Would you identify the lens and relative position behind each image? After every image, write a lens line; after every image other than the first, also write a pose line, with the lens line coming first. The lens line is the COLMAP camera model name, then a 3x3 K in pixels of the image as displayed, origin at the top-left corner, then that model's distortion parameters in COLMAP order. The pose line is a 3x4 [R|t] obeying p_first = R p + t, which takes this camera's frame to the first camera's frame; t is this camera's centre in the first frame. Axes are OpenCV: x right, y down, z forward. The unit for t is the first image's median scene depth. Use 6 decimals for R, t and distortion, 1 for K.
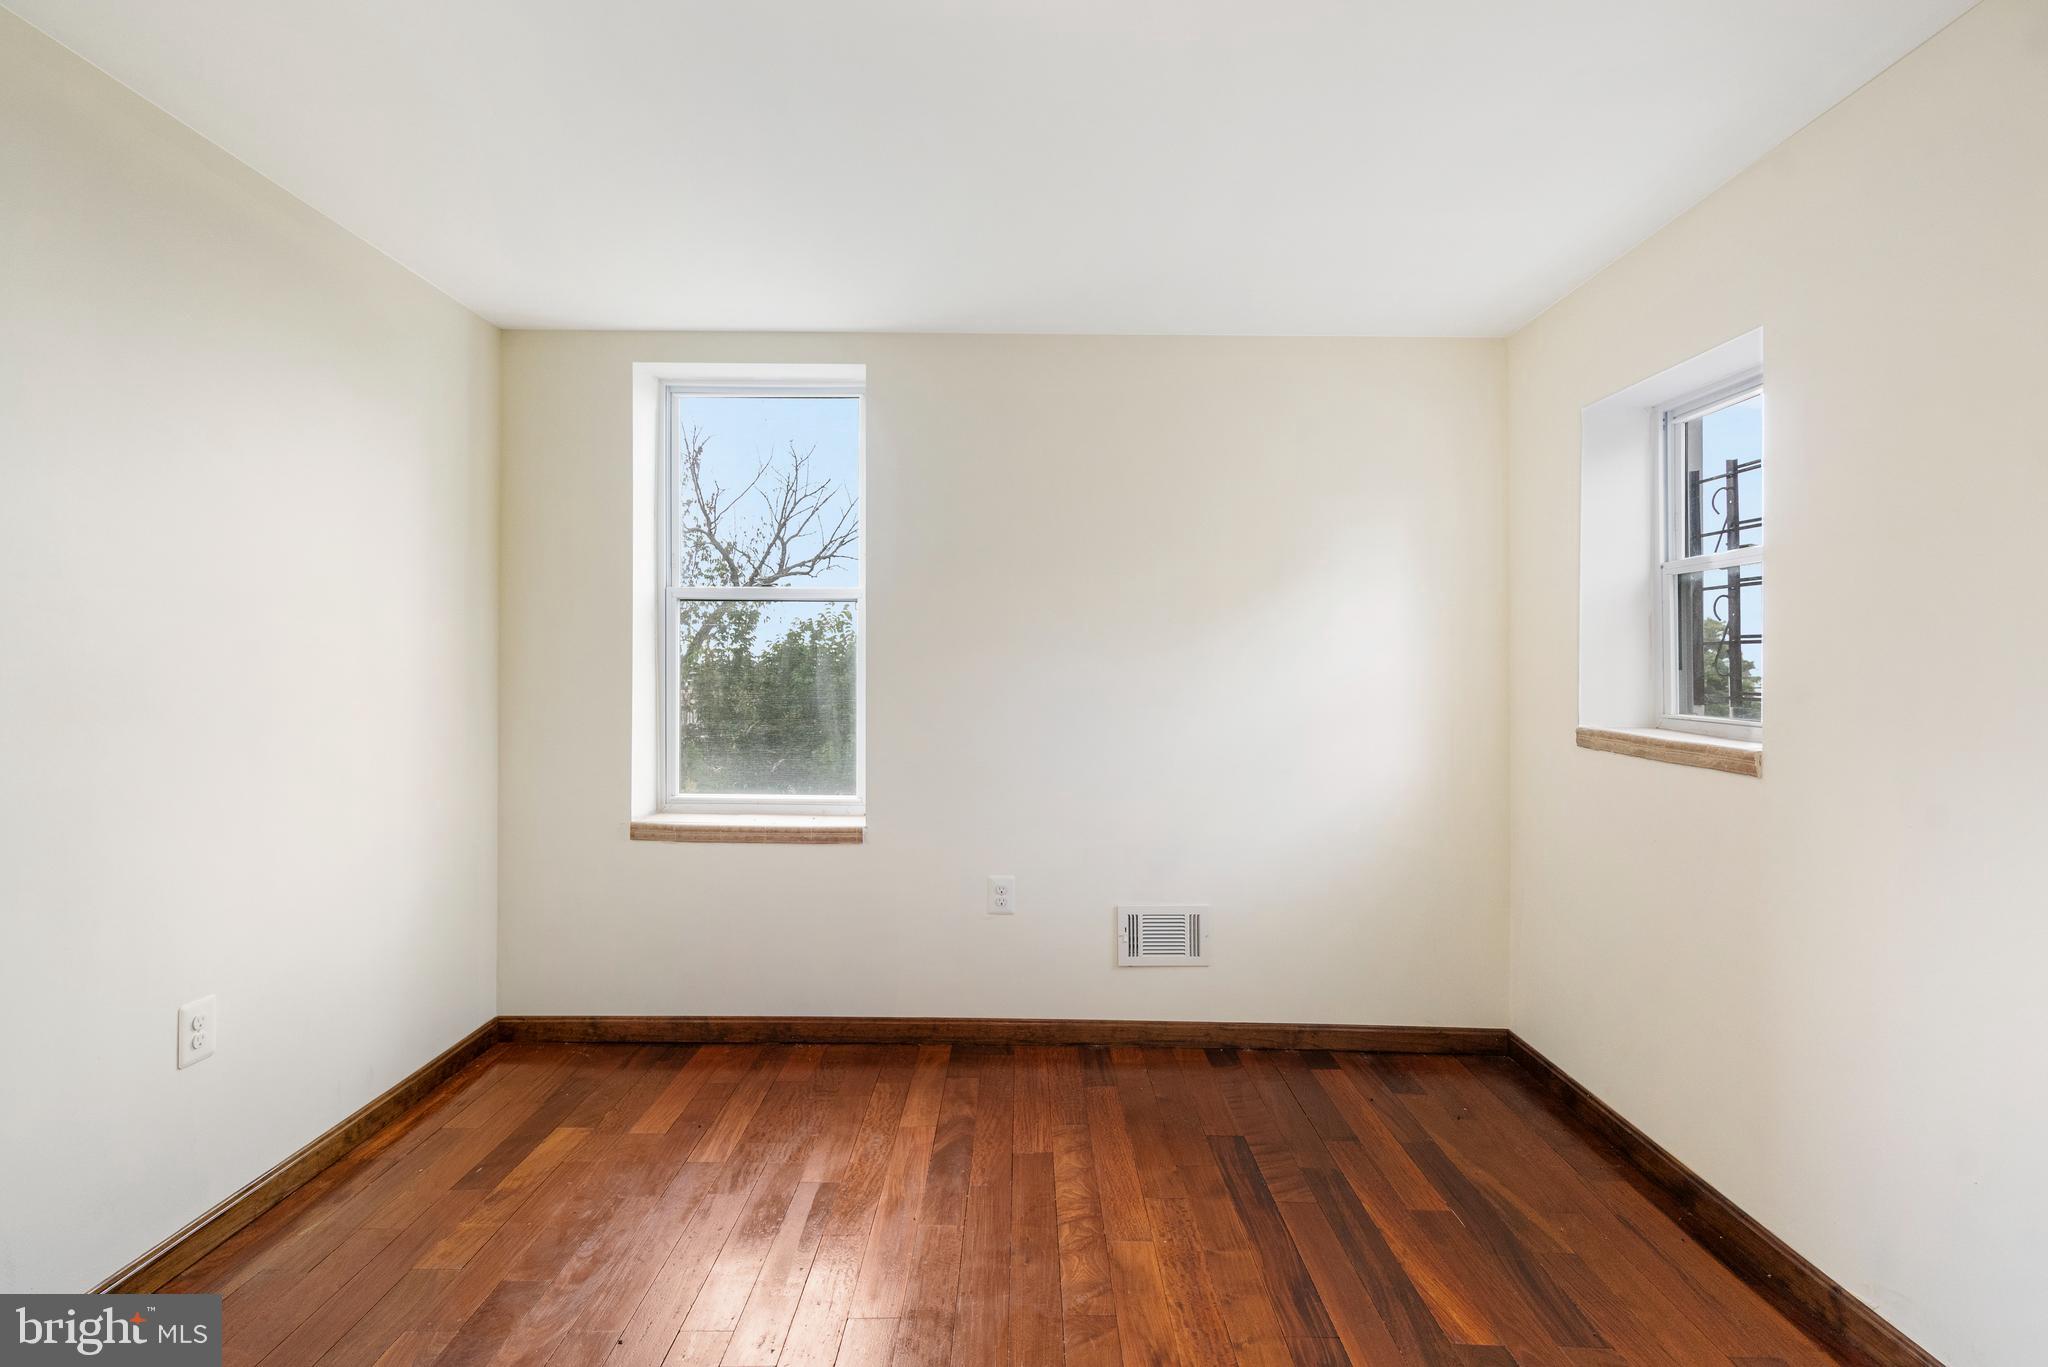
lens RADIAL K [[968.4, 0, 1023.3], [0, 968.4, 670.5], [0, 0, 1]] dist [-0.000844, 0.001123]
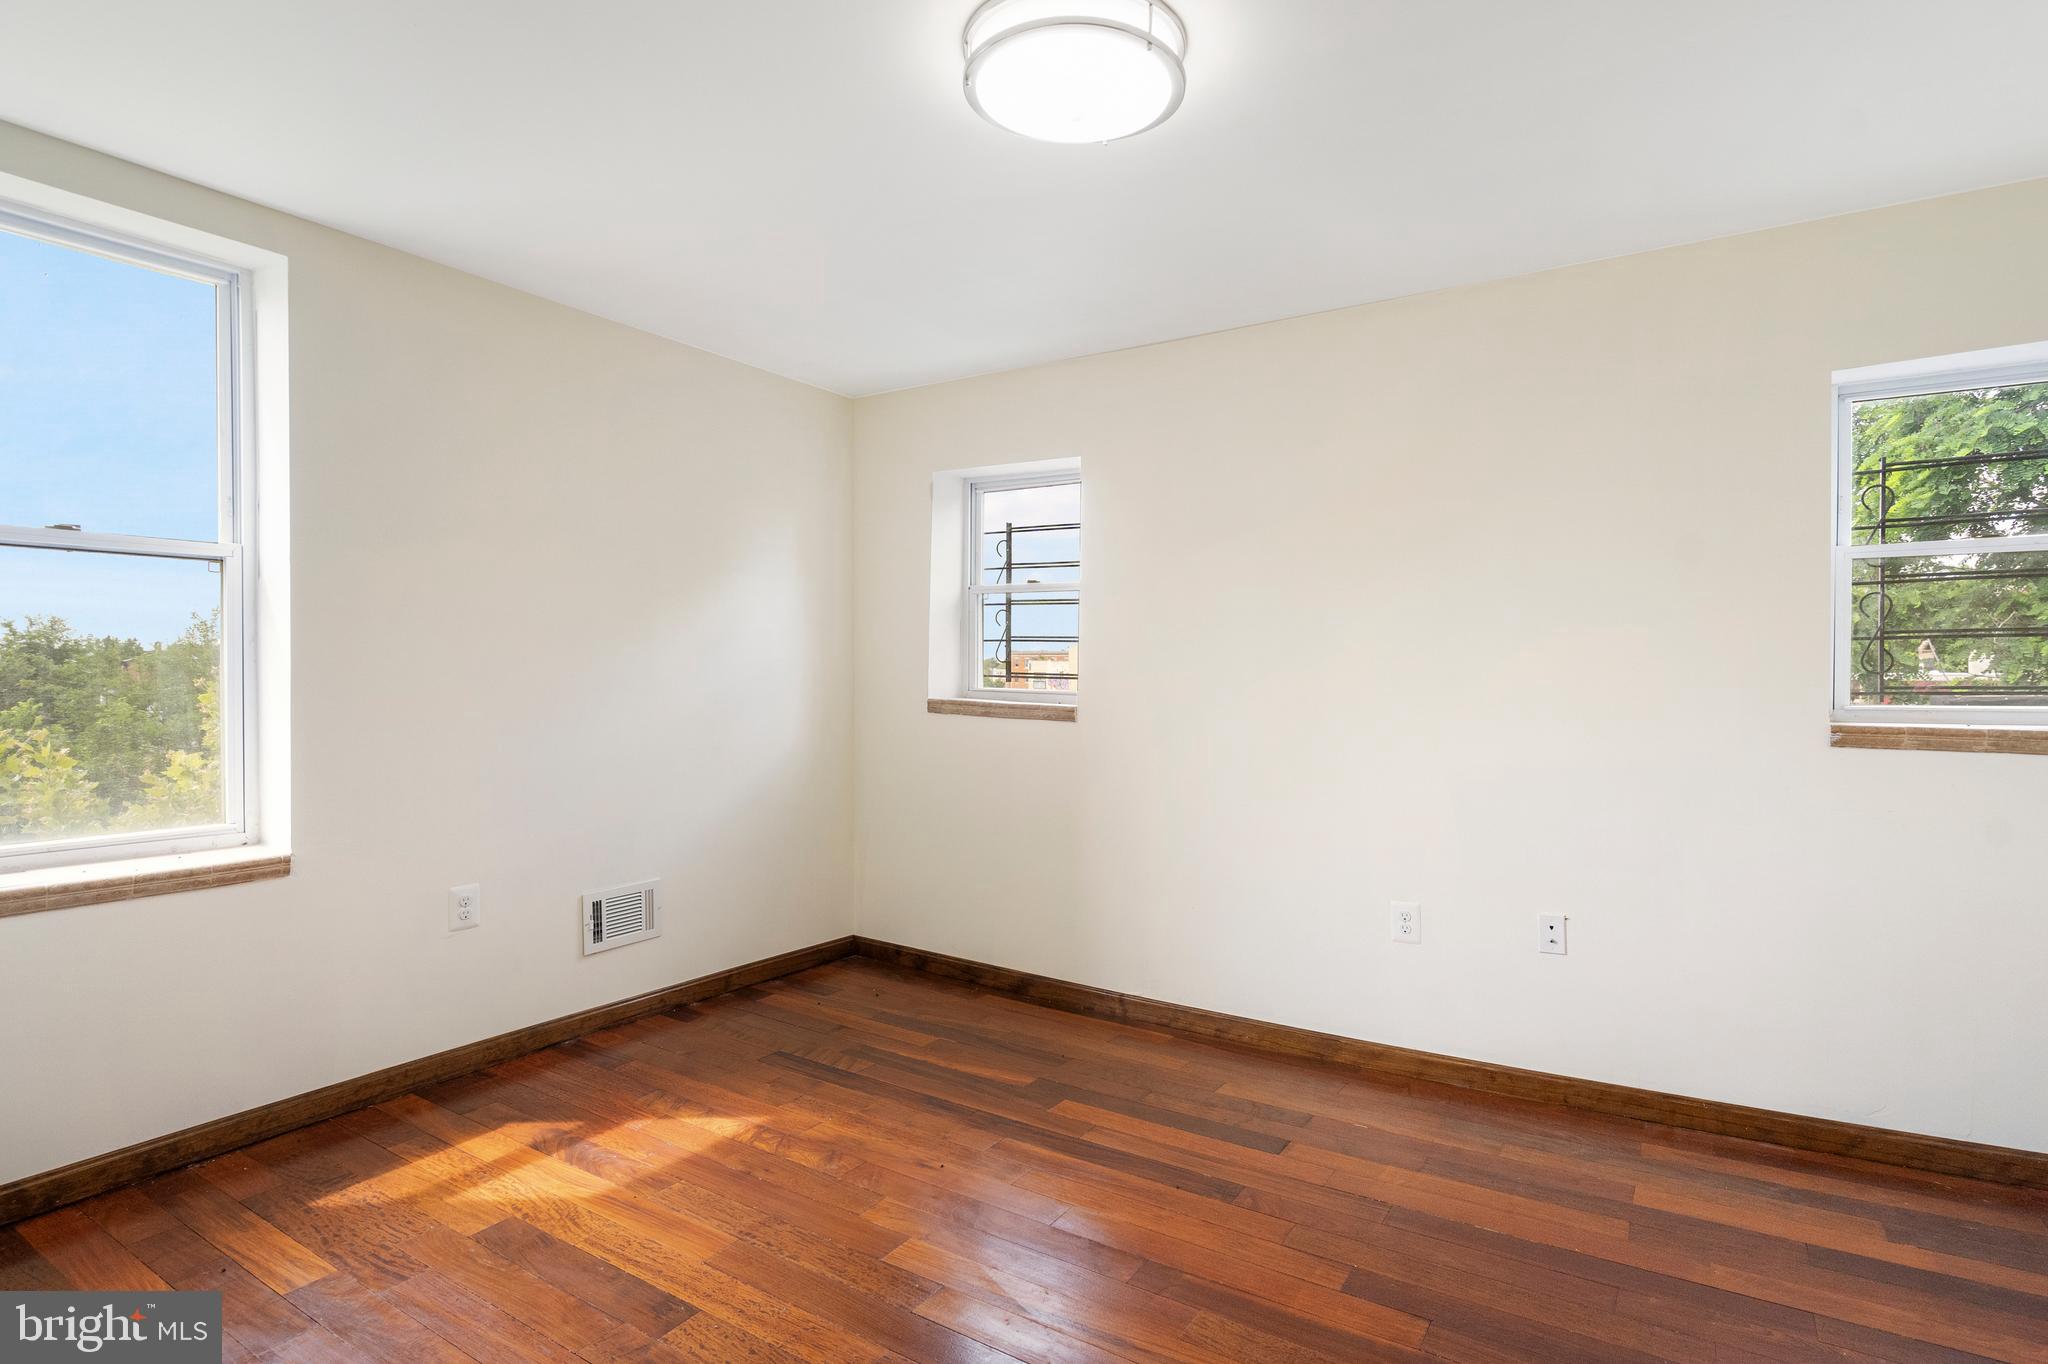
lens RADIAL K [[1064.1, 0, 1024.0], [0, 1064.1, 682.0], [0, 0, 1]] dist [0.006338, 0.002052]
pose [[0.541022, -0.014462, 0.840884, -0.588151], [-0.007129, 0.999737, 0.021781, -0.000018], [-0.840978, -0.017778, 0.540776, 0.044205]]
